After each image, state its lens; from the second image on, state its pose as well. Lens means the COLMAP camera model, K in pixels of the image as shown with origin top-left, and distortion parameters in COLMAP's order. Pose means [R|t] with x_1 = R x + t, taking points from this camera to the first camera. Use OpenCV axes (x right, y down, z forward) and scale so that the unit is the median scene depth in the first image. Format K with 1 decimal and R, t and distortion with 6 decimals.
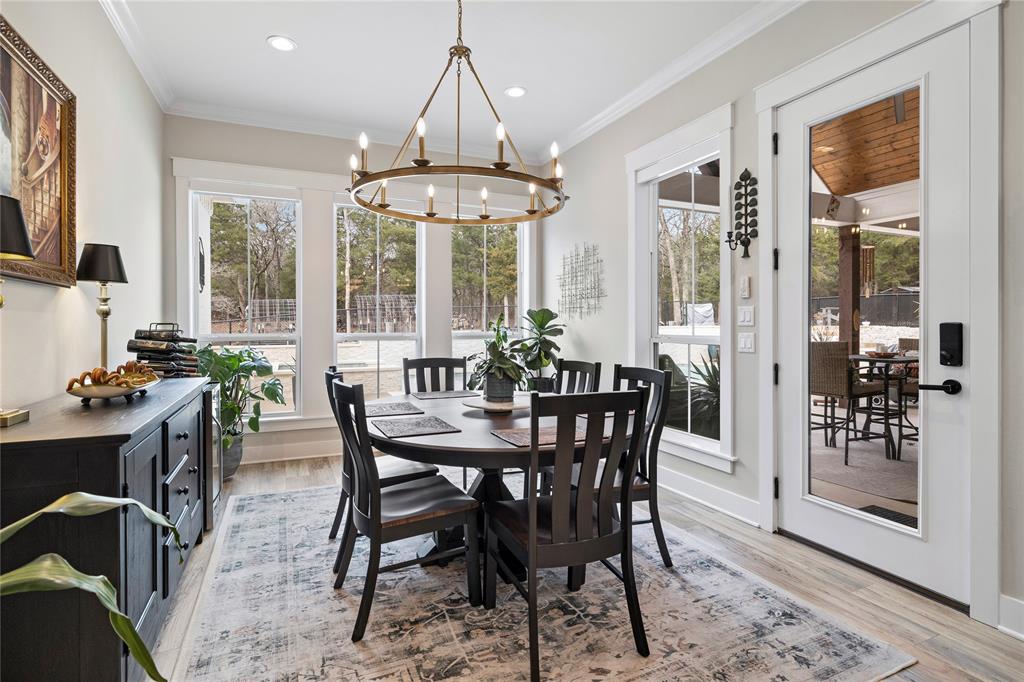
lens RADIAL K [[515.5, 0, 513.4], [0, 515.5, 330.0], [0, 0, 1]] dist [-0.000365, -0.000101]
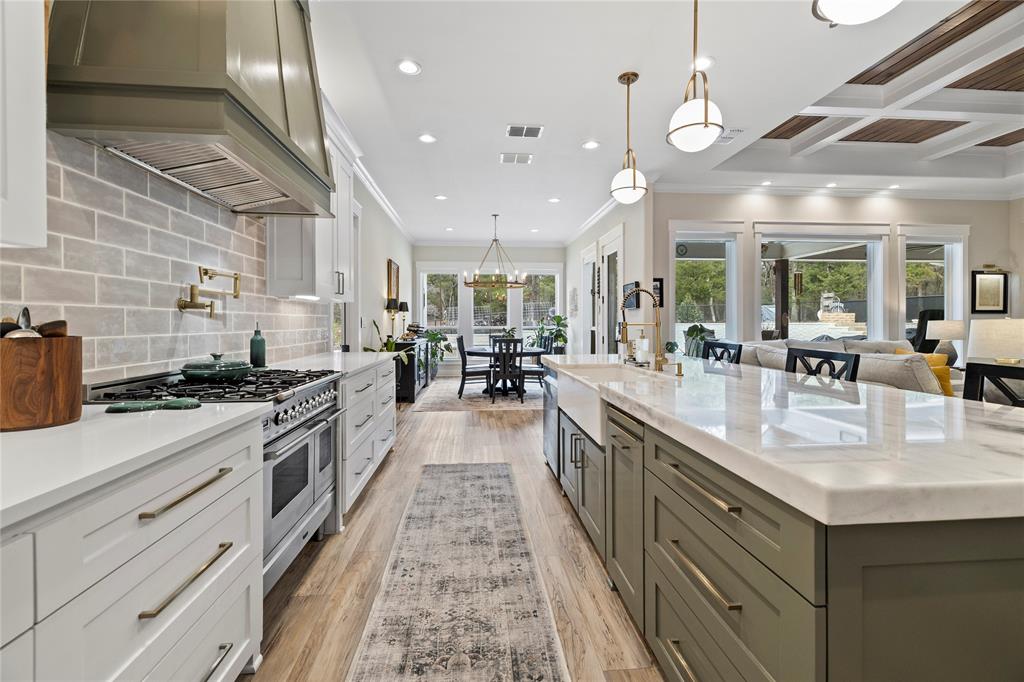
lens RADIAL K [[432.9, 0, 513.9], [0, 432.9, 321.4], [0, 0, 1]] dist [0.025608, 0.000081]
pose [[0.946702, 0.001576, -0.322106, 0.590007], [-0.004491, 0.999955, -0.008305, 0.002096], [0.322079, 0.009309, 0.946667, -1.035860]]
